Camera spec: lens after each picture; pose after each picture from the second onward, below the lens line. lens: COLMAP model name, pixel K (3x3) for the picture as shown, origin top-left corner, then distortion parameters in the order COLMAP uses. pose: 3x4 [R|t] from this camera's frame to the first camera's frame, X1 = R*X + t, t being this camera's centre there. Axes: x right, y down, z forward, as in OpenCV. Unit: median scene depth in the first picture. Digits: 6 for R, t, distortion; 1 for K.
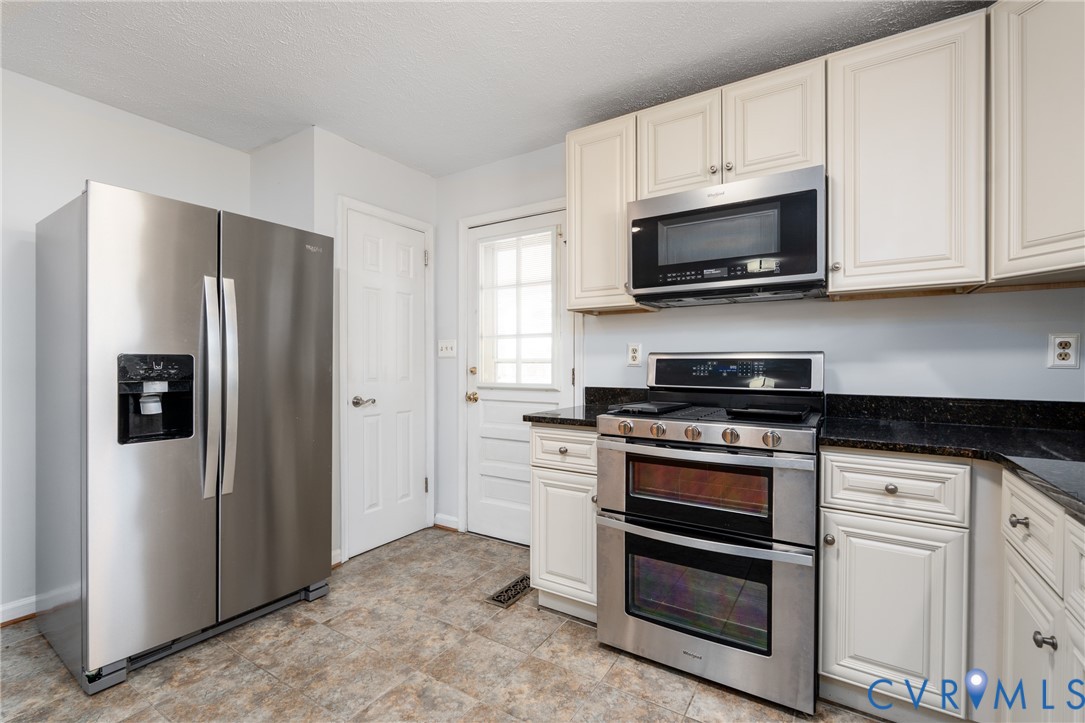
lens RADIAL K [[481.4, 0, 540.3], [0, 481.4, 371.0], [0, 0, 1]] dist [-0.009179, 0.002229]
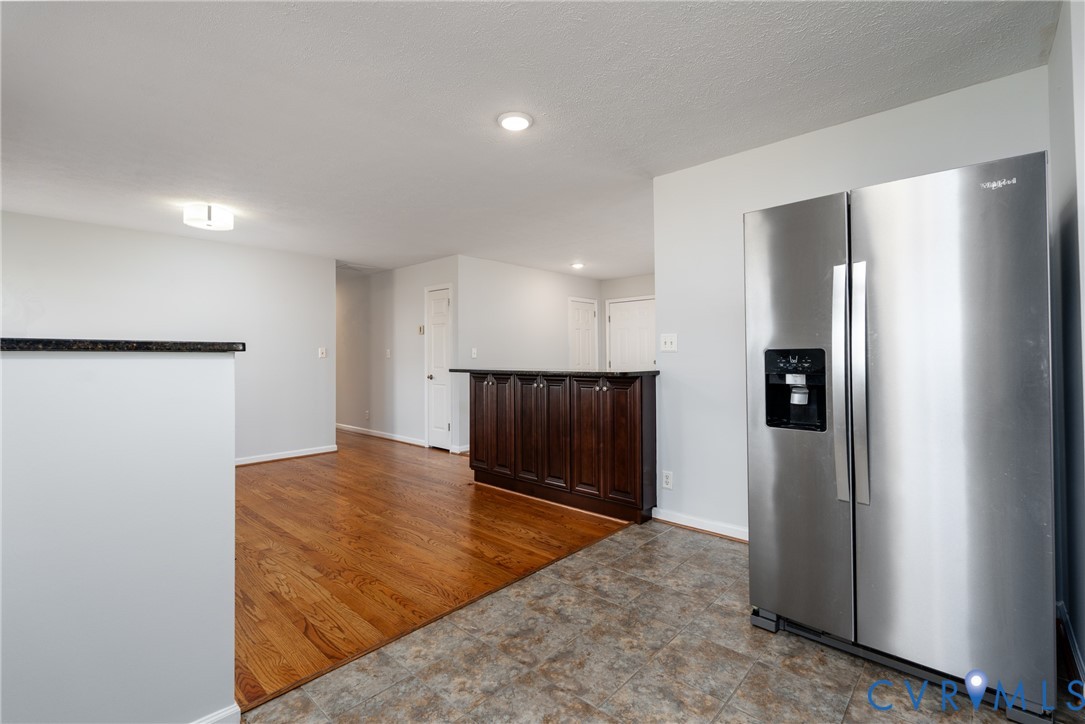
lens RADIAL K [[481.4, 0, 540.7], [0, 481.4, 355.7], [0, 0, 1]] dist [-0.009179, 0.002229]
pose [[-0.177175, -0.006526, -0.984158, 0.332174], [-0.010382, 0.999935, -0.004761, -0.007740], [0.984125, 0.009374, -0.177231, 0.575022]]
